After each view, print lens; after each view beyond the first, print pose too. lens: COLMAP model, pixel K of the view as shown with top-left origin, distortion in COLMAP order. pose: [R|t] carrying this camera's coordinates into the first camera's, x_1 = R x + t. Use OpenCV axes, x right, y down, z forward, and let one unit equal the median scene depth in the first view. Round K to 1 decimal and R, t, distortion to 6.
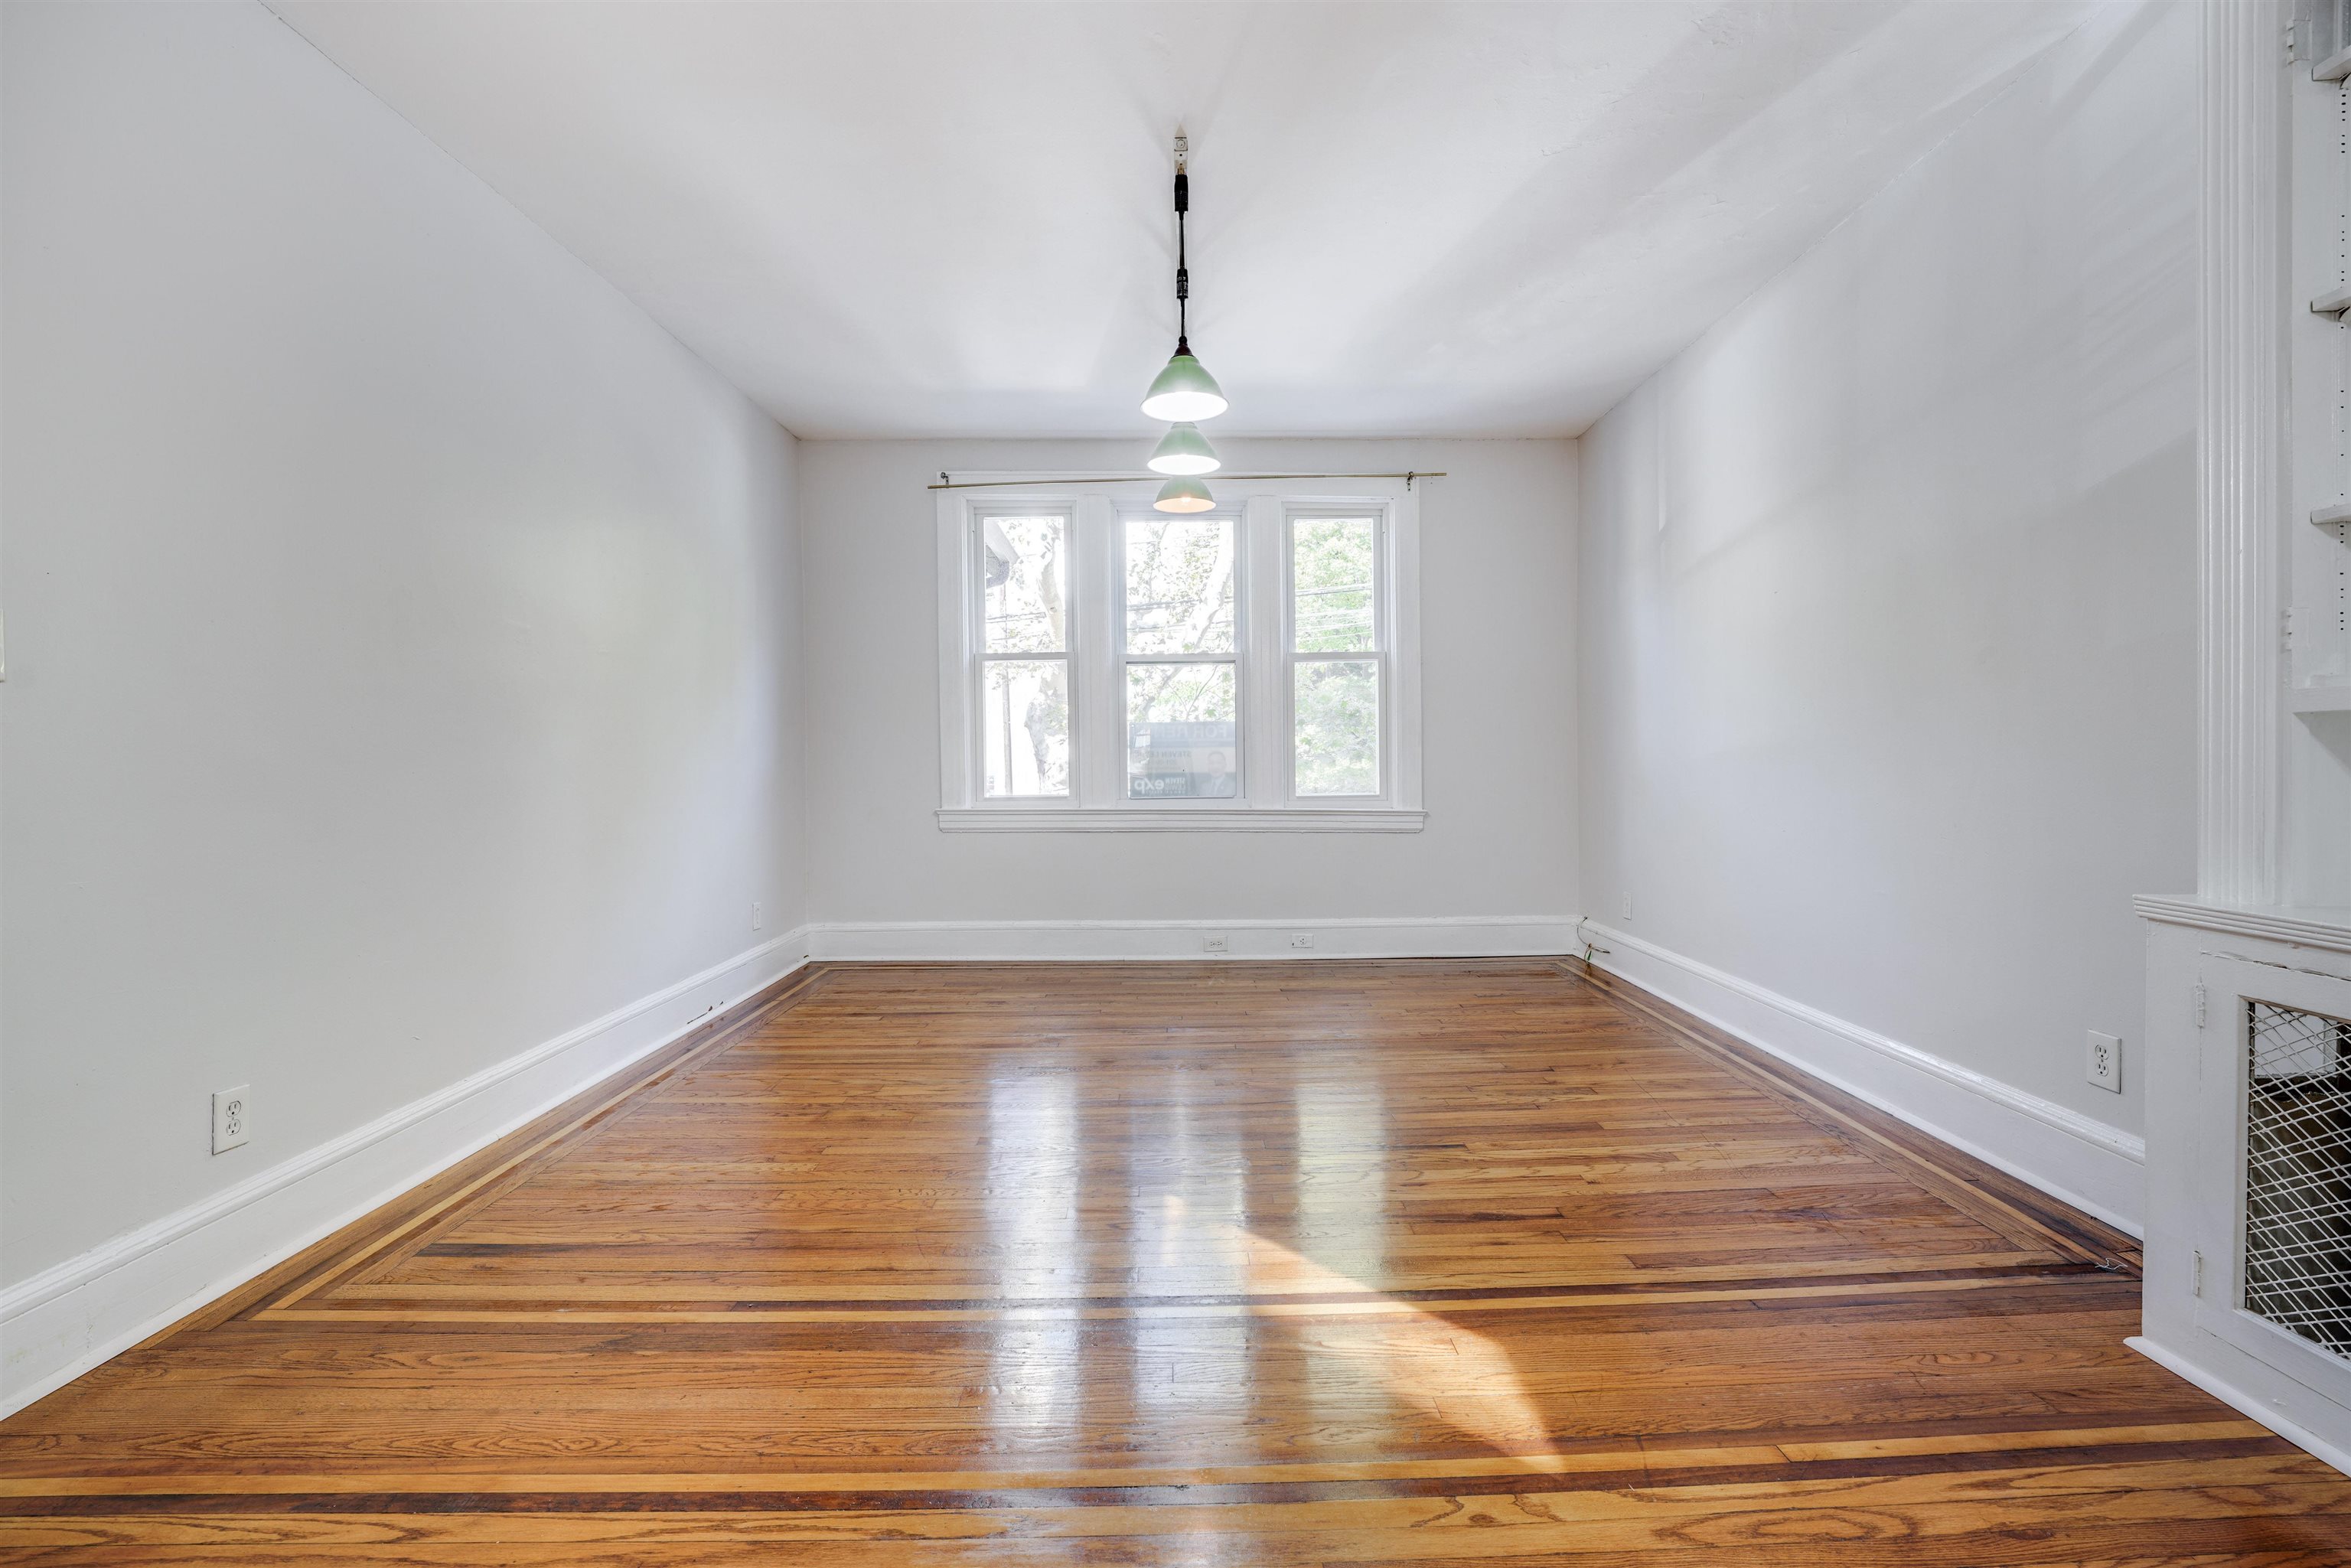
lens RADIAL K [[990.2, 0, 1187.3], [0, 990.2, 779.6], [0, 0, 1]] dist [-0.030922, 0.006464]
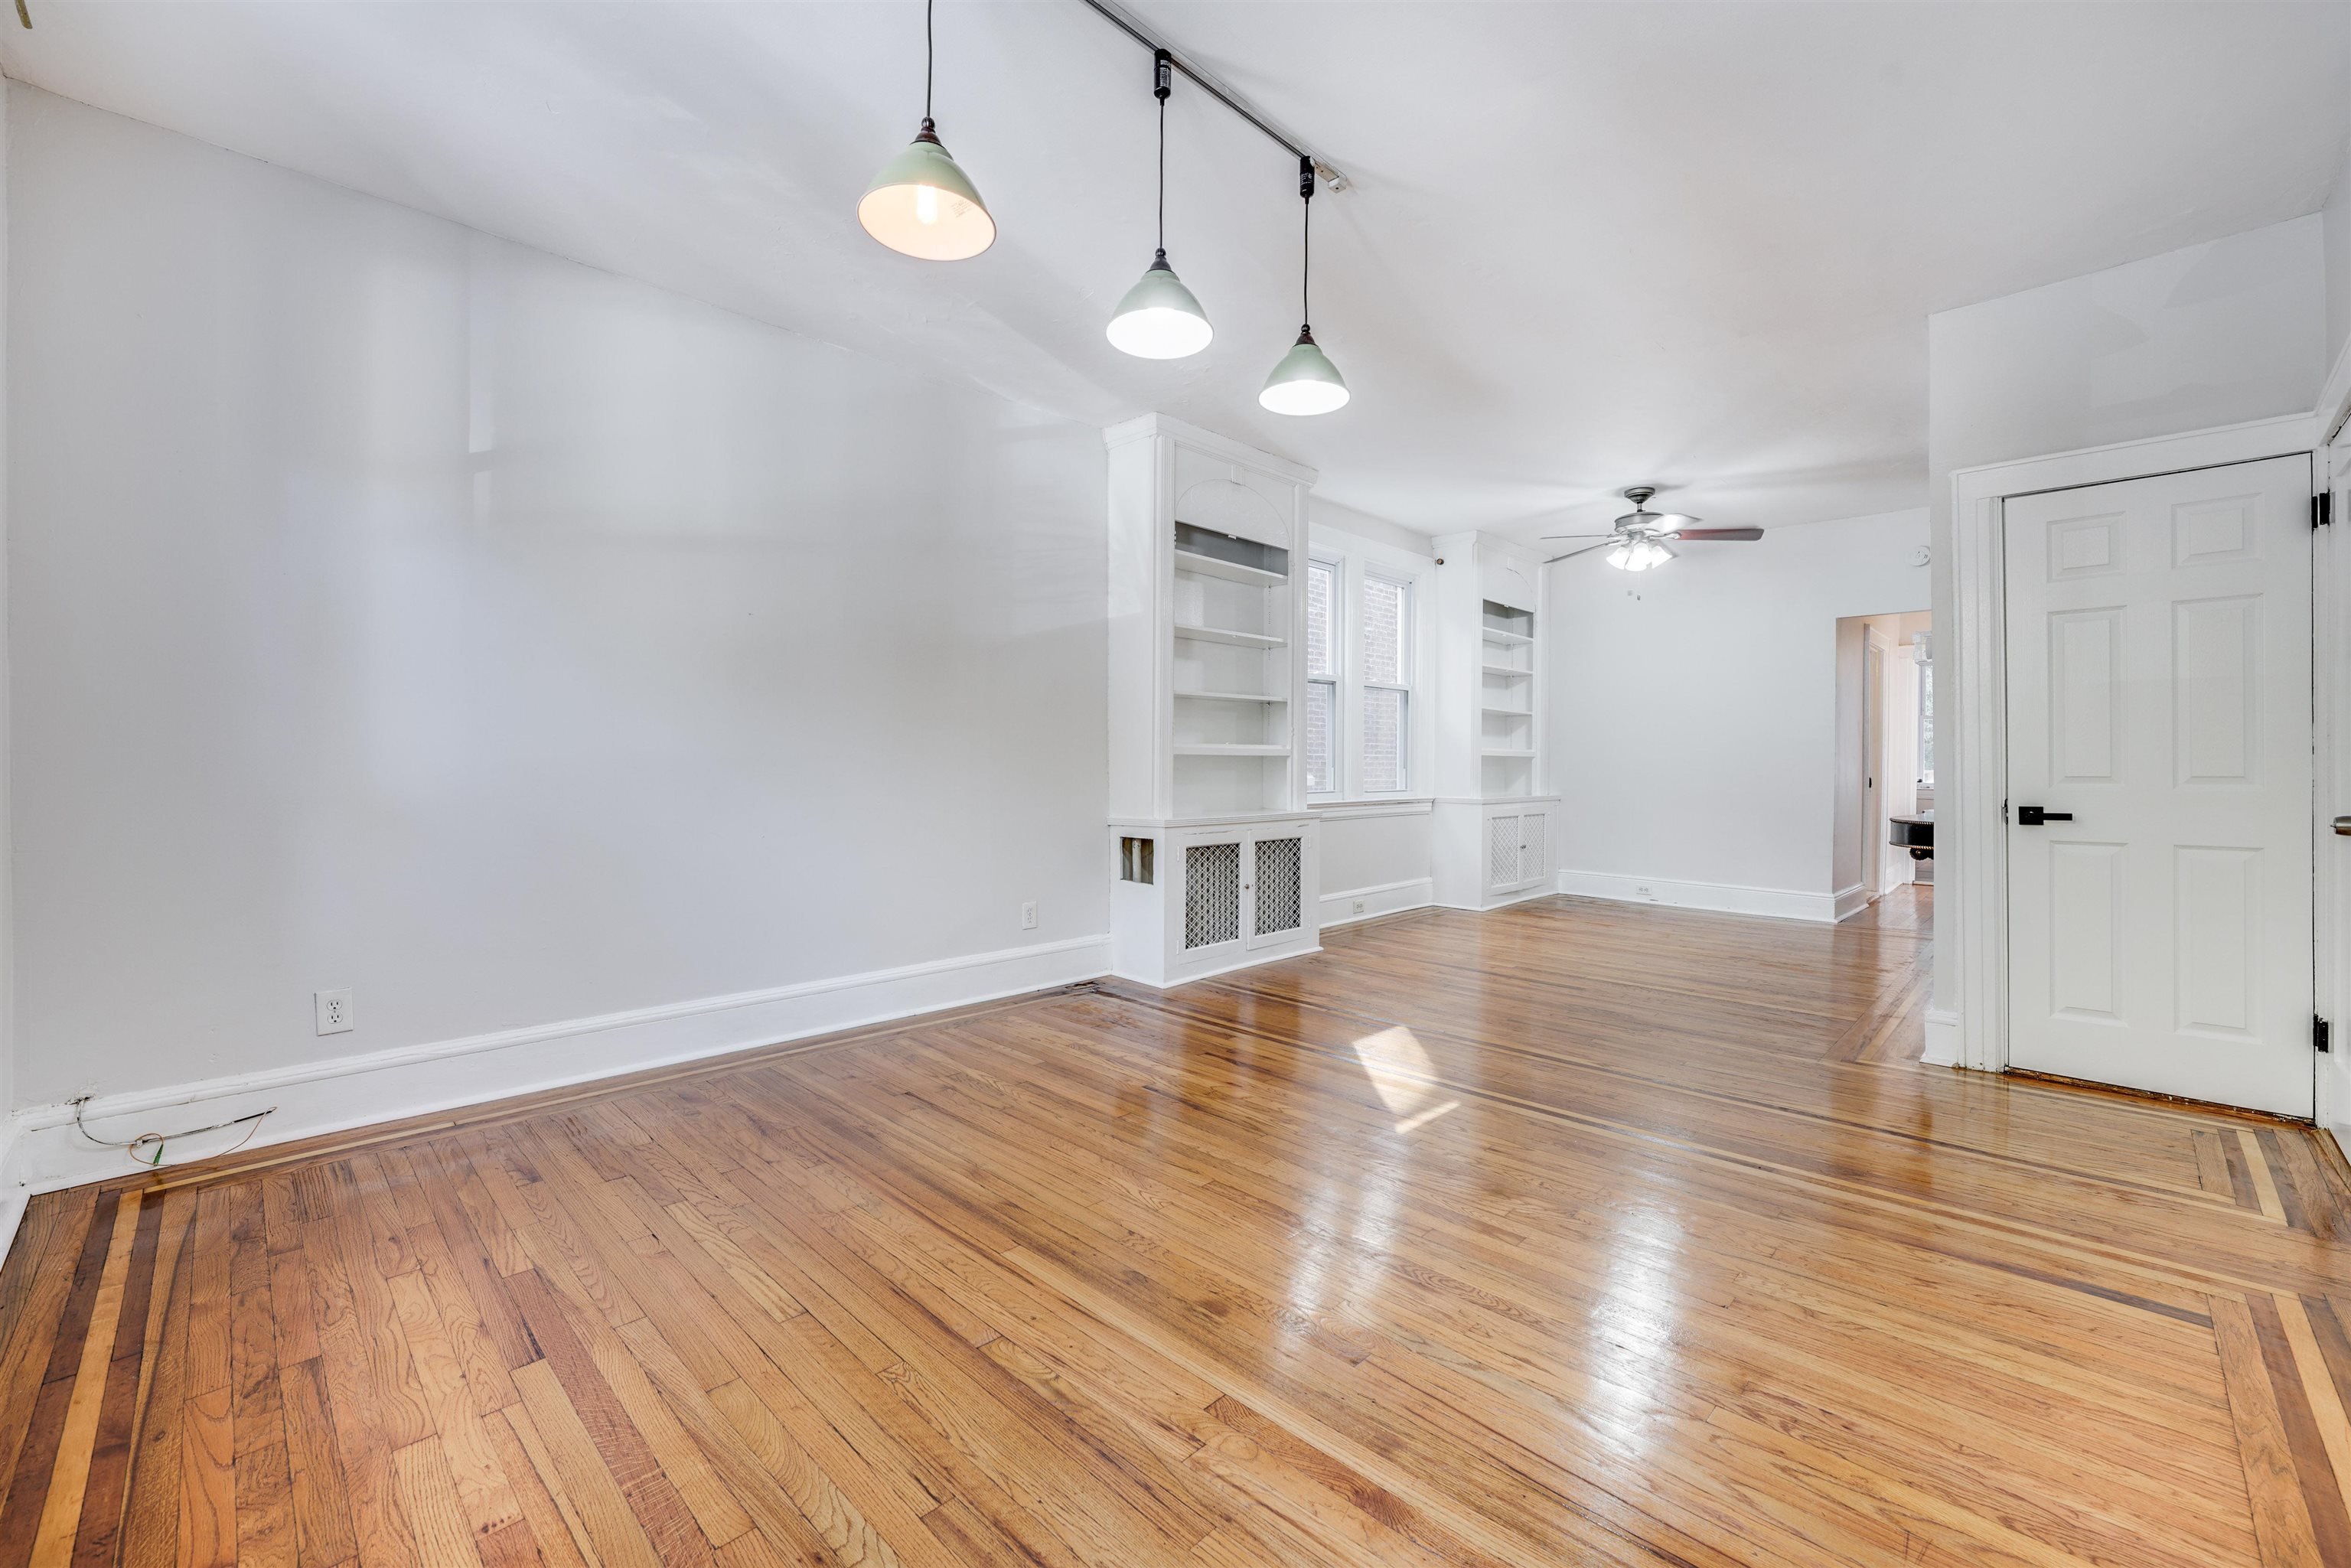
lens RADIAL K [[949.7, 0, 1176.6], [0, 949.7, 771.0], [0, 0, 1]] dist [-0.008692, 0.000539]
pose [[-0.704805, 0.001573, 0.709400, -0.350167], [0.017606, 0.999728, 0.015276, -0.021603], [-0.709183, 0.023256, -0.704641, 1.078299]]
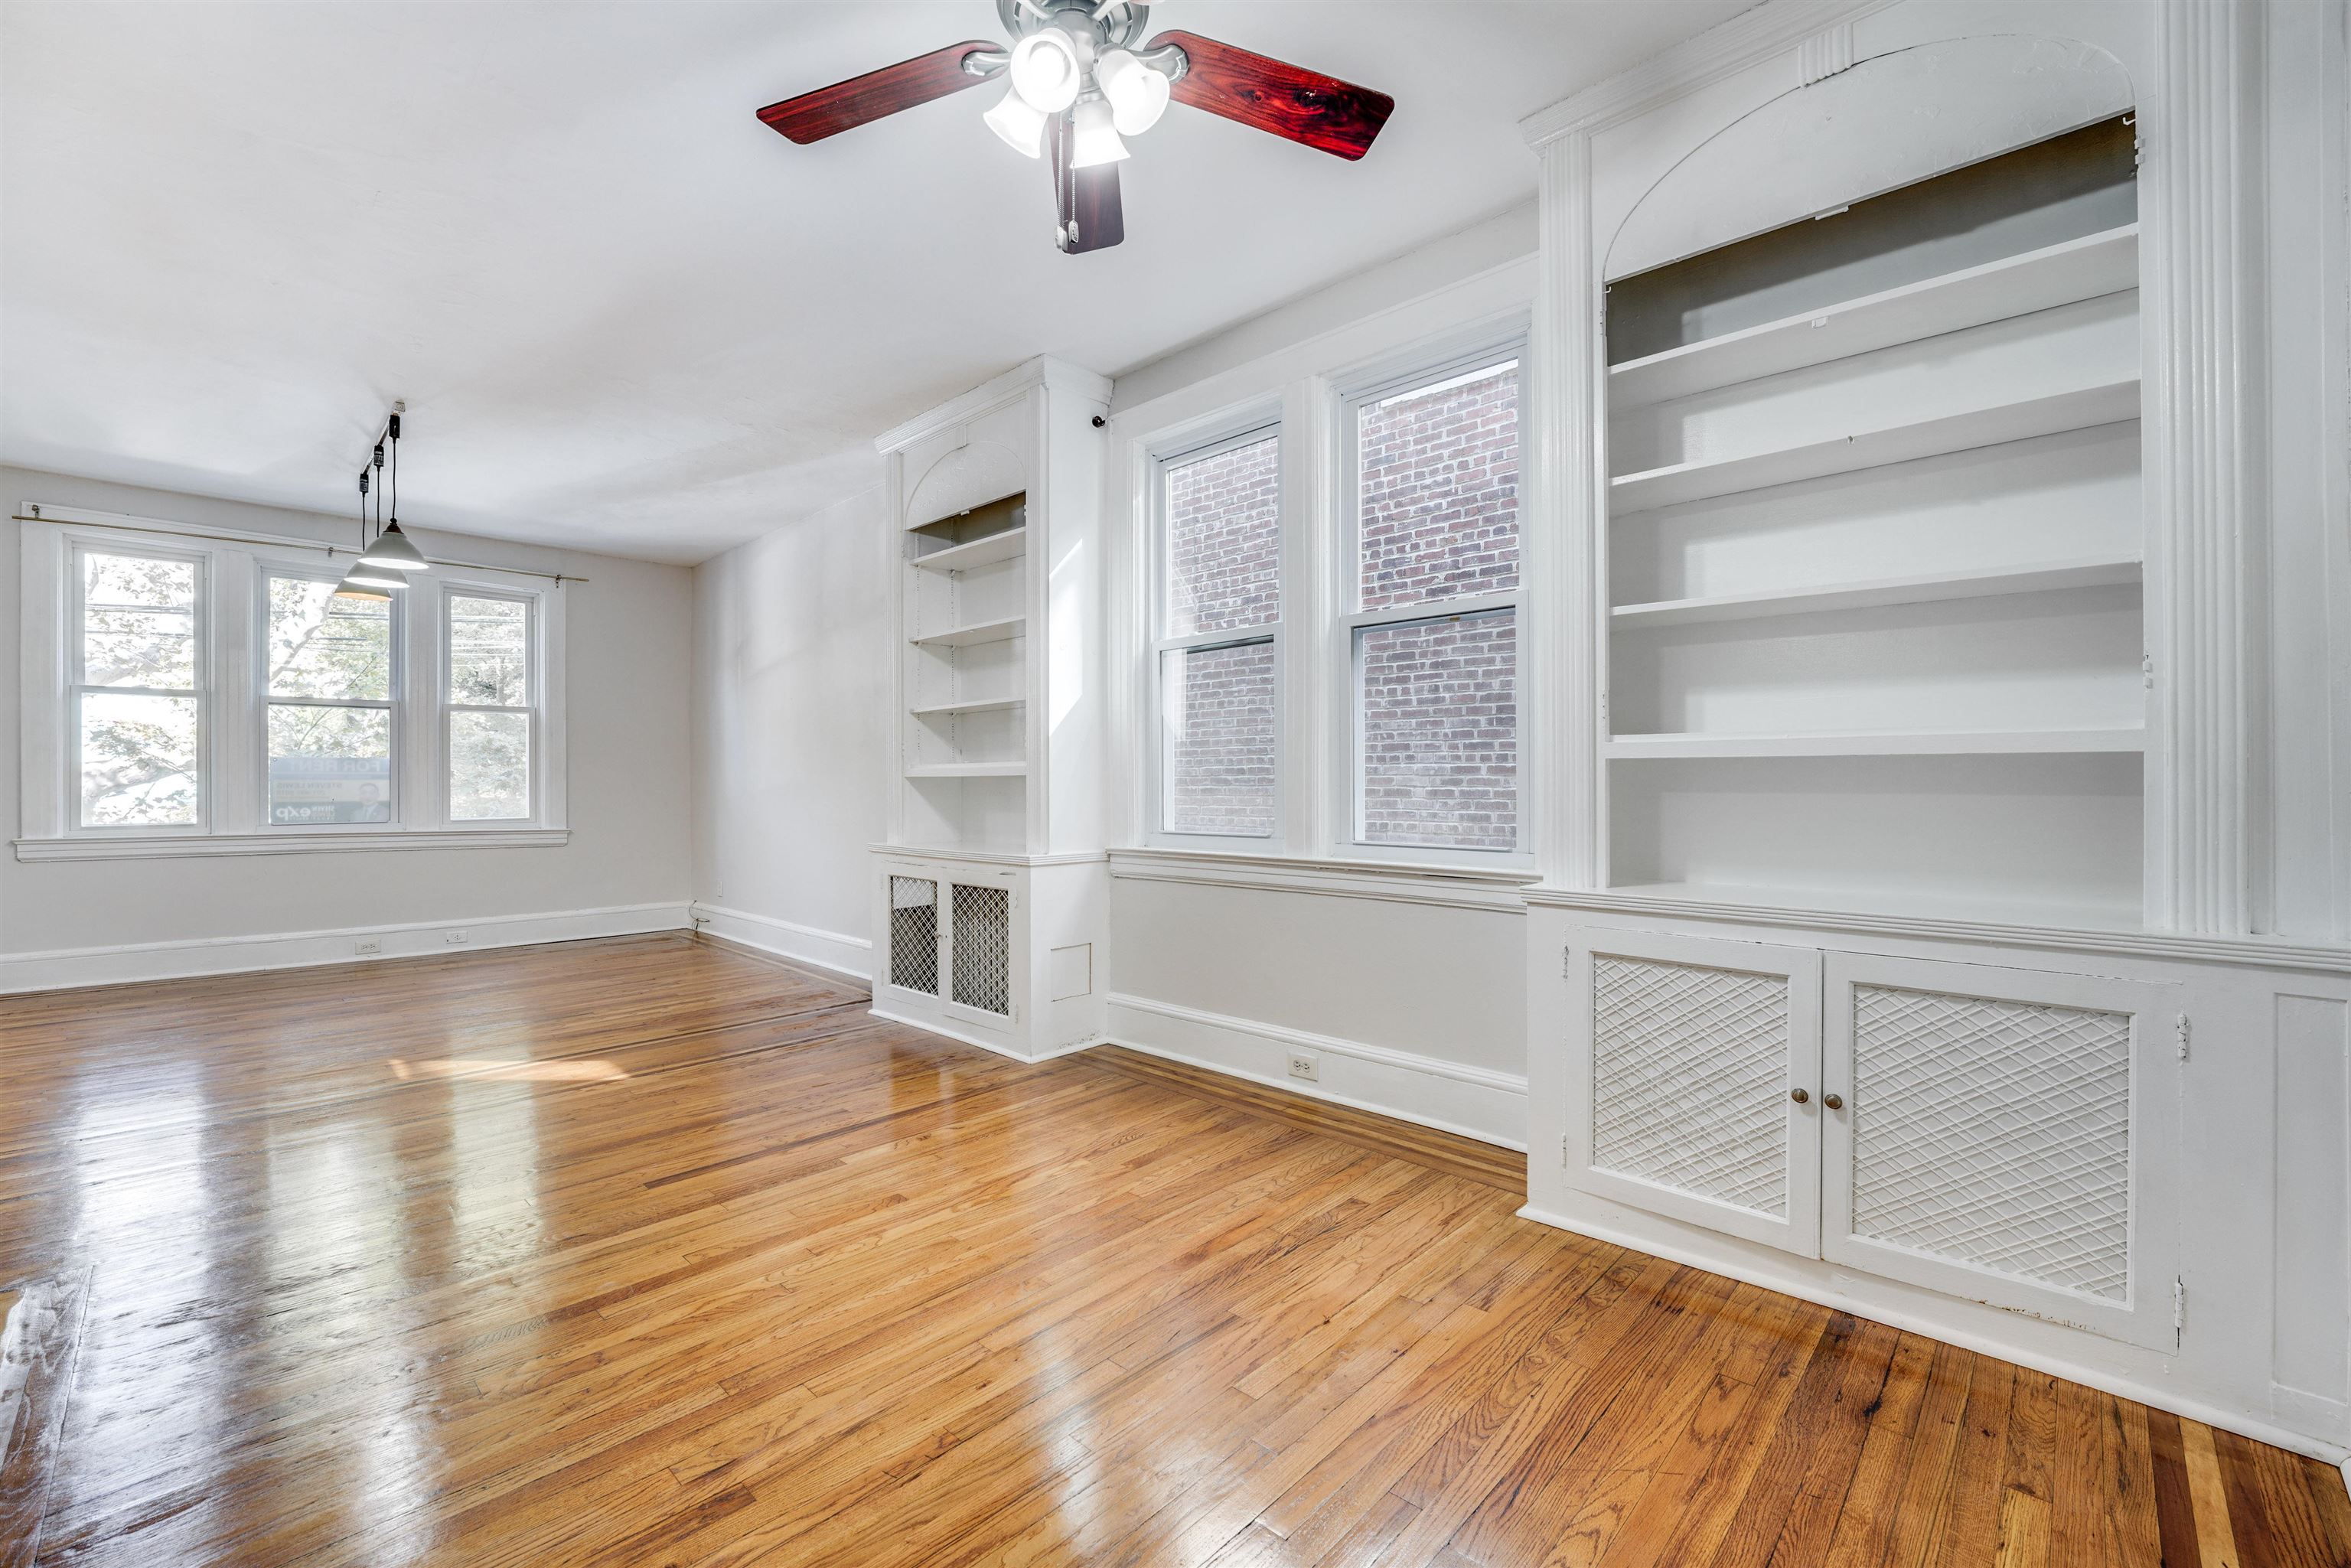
lens RADIAL K [[979.6, 0, 1170.3], [0, 979.6, 780.4], [0, 0, 1]] dist [-0.013316, 0.000589]
pose [[0.707548, 0.010101, 0.706593, -0.132336], [0.010288, 0.999645, -0.024592, 0.007536], [-0.706591, 0.024669, 0.707193, -0.579083]]
